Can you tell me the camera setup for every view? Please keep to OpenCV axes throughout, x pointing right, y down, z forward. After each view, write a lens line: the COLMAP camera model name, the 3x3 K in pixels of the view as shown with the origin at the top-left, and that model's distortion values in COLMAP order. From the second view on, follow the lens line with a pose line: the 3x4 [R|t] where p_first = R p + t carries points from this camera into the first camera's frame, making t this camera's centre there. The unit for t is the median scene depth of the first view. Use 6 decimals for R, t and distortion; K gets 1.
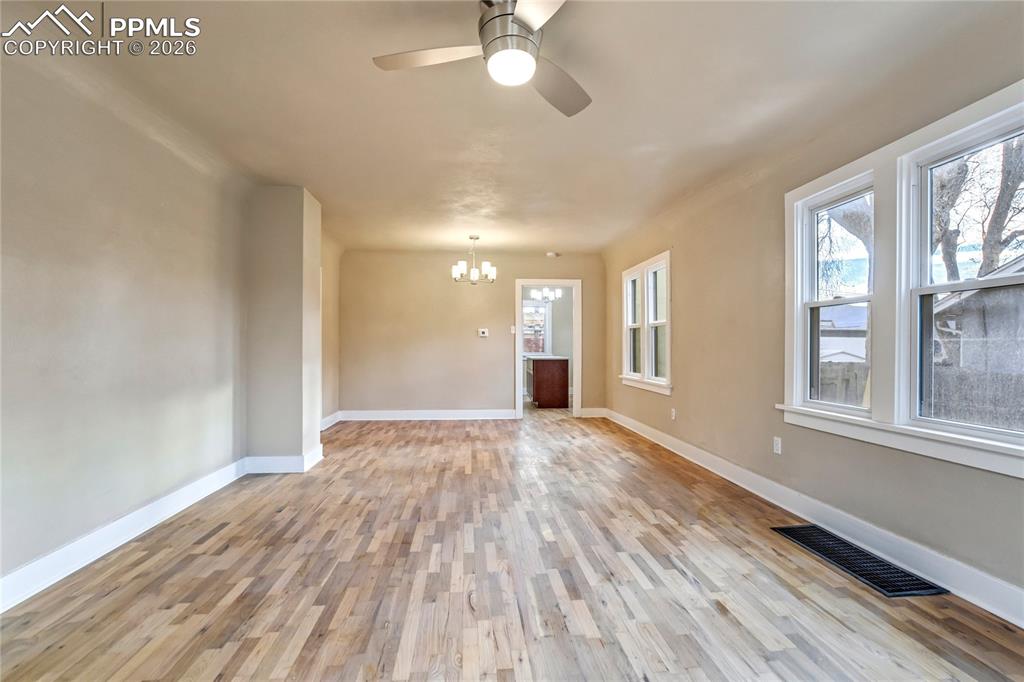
lens RADIAL K [[470.1, 0, 514.5], [0, 470.1, 349.9], [0, 0, 1]] dist [-0.038688, 0.021268]
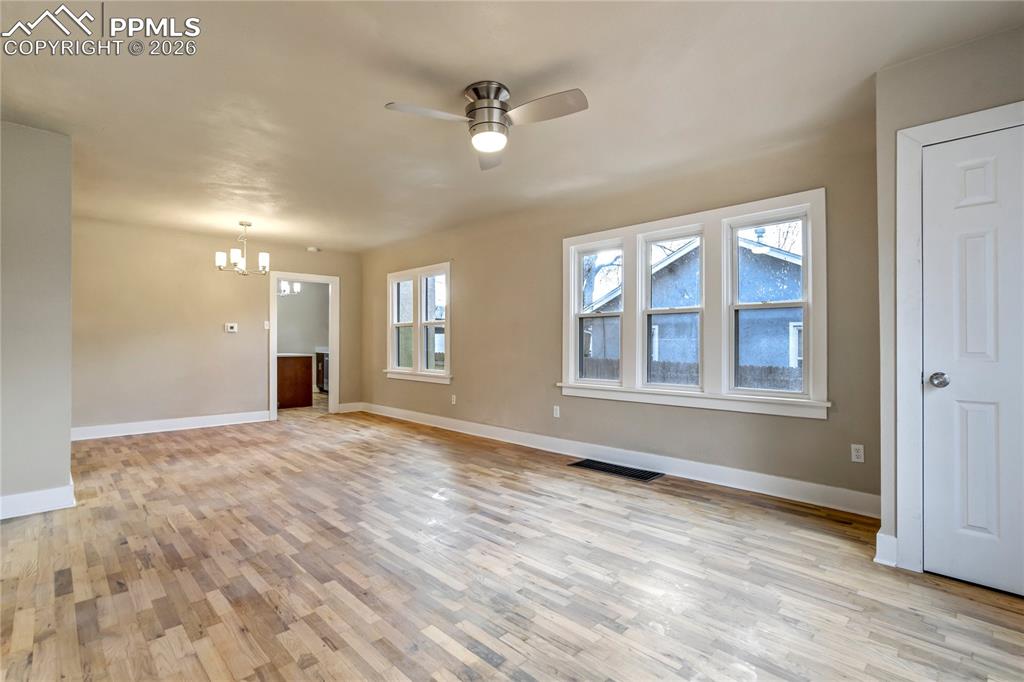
lens RADIAL K [[479.2, 0, 512.0], [0, 479.2, 341.0], [0, 0, 1]] dist [-0.037033, 0.021944]
pose [[0.786564, 0.001068, 0.617508, -0.552107], [0.005059, 0.999954, -0.008173, -0.003165], [-0.617488, 0.009553, 0.786522, -0.106740]]
